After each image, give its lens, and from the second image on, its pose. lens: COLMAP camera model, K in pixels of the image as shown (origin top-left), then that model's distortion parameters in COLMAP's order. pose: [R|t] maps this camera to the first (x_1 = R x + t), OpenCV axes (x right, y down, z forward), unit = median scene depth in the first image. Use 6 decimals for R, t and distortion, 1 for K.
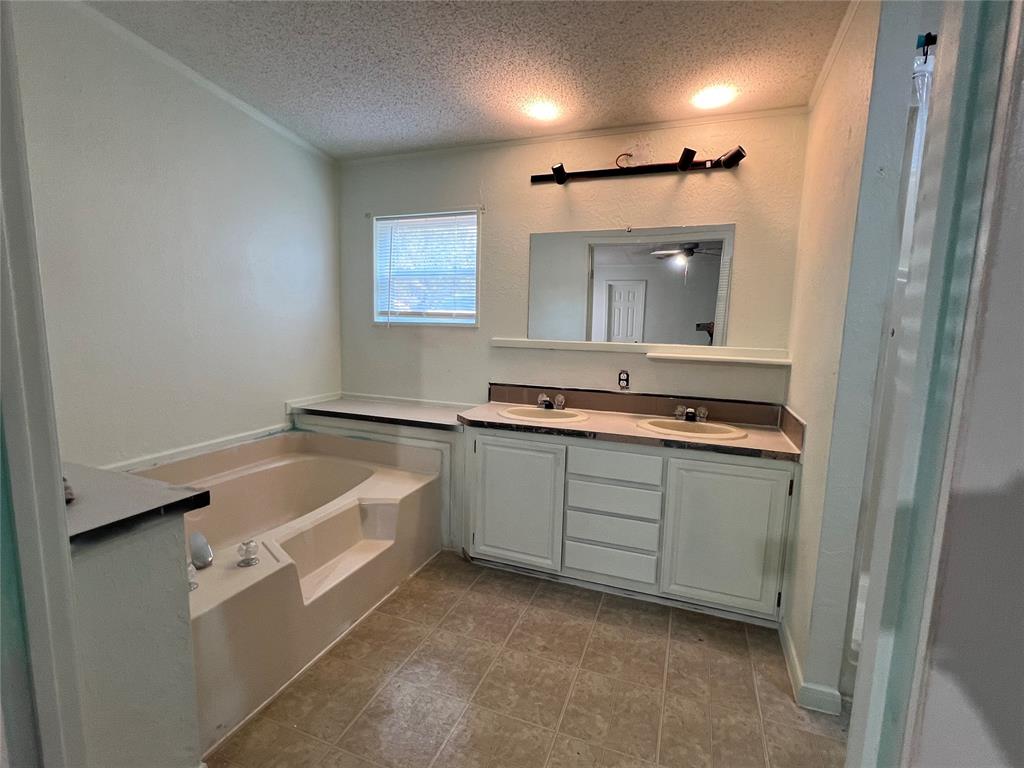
lens RADIAL K [[484.9, 0, 512.0], [0, 484.9, 384.0], [0, 0, 1]] dist [-0.002242, -0.000545]
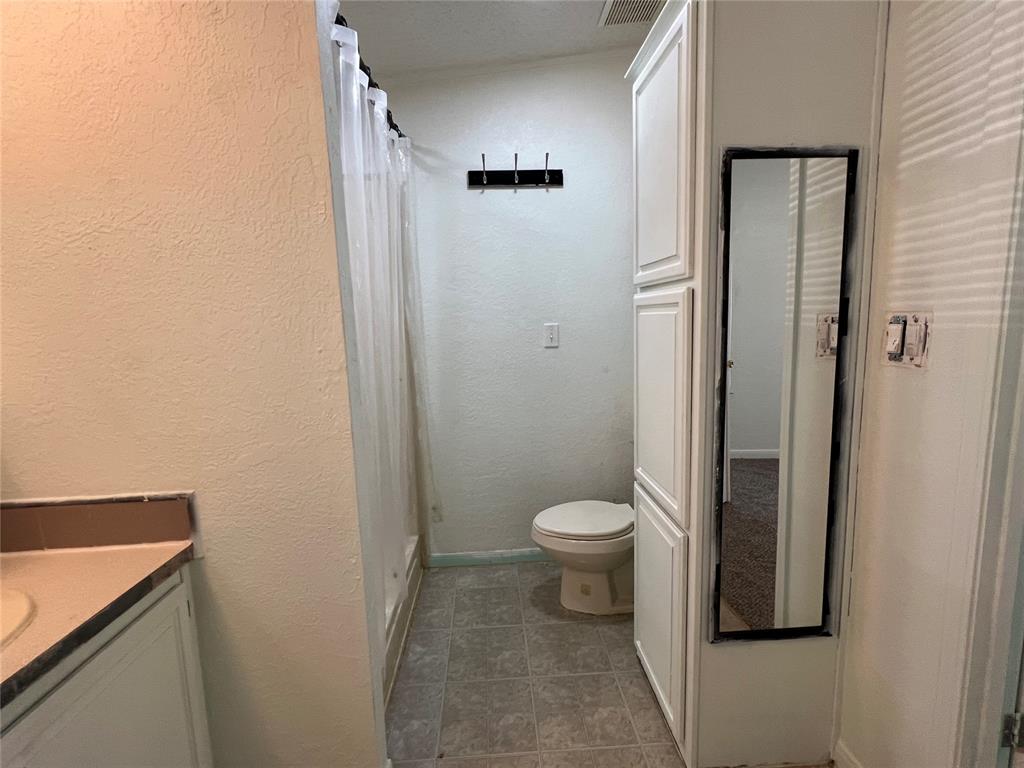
lens RADIAL K [[484.9, 0, 512.0], [0, 484.9, 384.0], [0, 0, 1]] dist [-0.002242, -0.000545]
pose [[-0.400823, -0.131148, 0.906720, -0.057319], [0.141797, 0.968894, 0.202824, -0.089829], [-0.905116, 0.209866, -0.369759, 0.684619]]
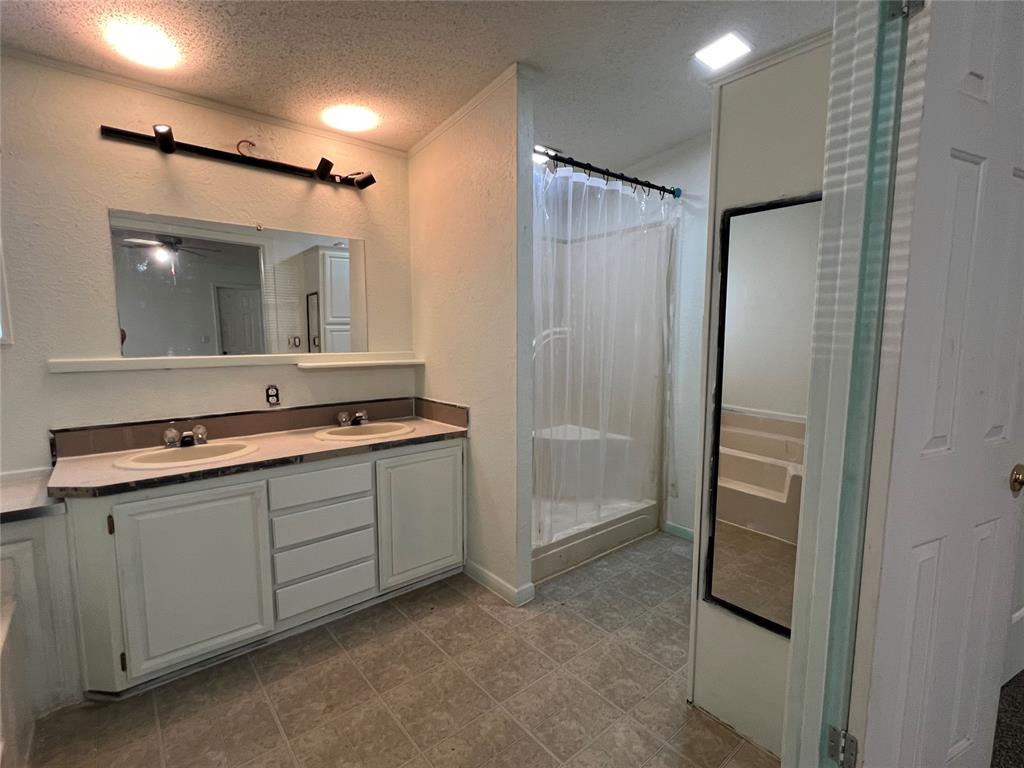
lens RADIAL K [[483.7, 0, 508.5], [0, 483.7, 384.9], [0, 0, 1]] dist [-0.000034, -0.000116]
pose [[0.488599, -0.114981, 0.864899, -0.383262], [0.121293, 0.990605, 0.063171, -0.037359], [-0.864036, 0.074041, 0.497955, 0.204874]]
